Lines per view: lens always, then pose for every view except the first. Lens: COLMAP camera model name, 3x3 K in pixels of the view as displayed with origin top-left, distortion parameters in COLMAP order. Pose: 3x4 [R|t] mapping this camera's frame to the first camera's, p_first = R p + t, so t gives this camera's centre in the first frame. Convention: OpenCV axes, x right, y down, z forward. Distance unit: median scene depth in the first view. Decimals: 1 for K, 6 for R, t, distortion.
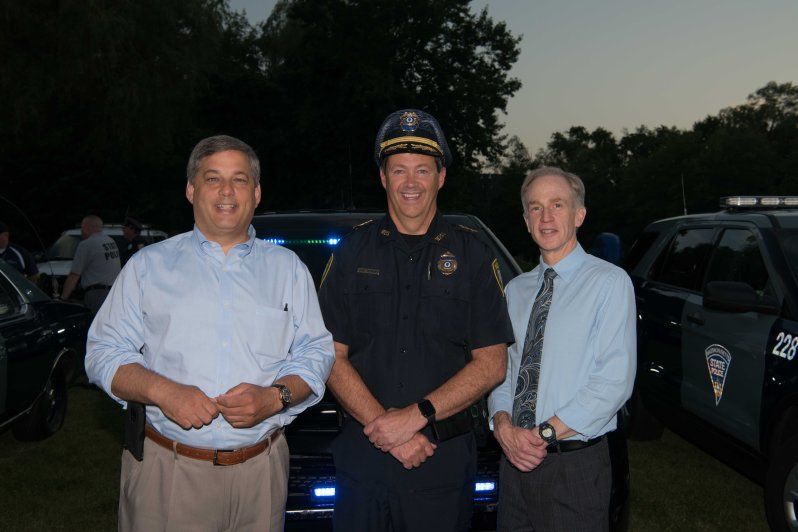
lens RADIAL K [[1498.4, 0, 399.0], [0, 1498.4, 266.0], [0, 0, 1]] dist [0.813049, -3.437091]
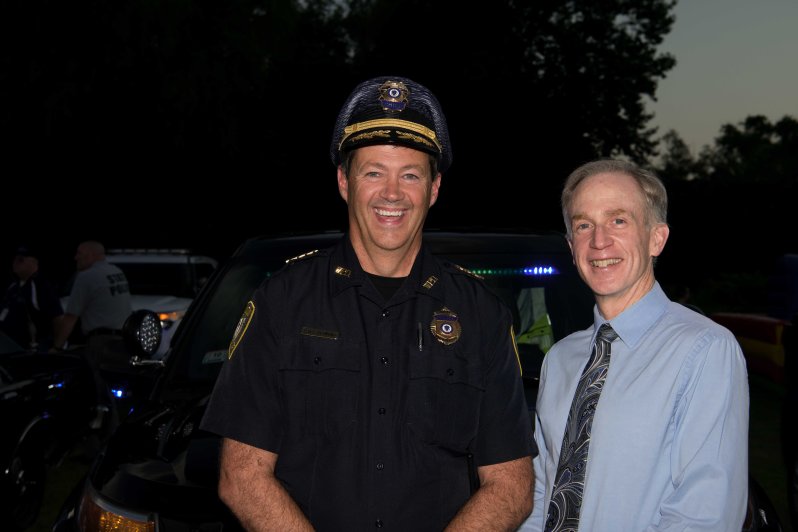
lens RADIAL K [[1498.4, 0, 399.0], [0, 1498.4, 266.0], [0, 0, 1]] dist [0.813049, -3.437091]
pose [[0.987349, -0.003849, -0.158518, 0.065750], [0.002485, 0.999958, -0.008802, -0.009925], [0.158546, 0.008297, 0.987317, 0.209008]]
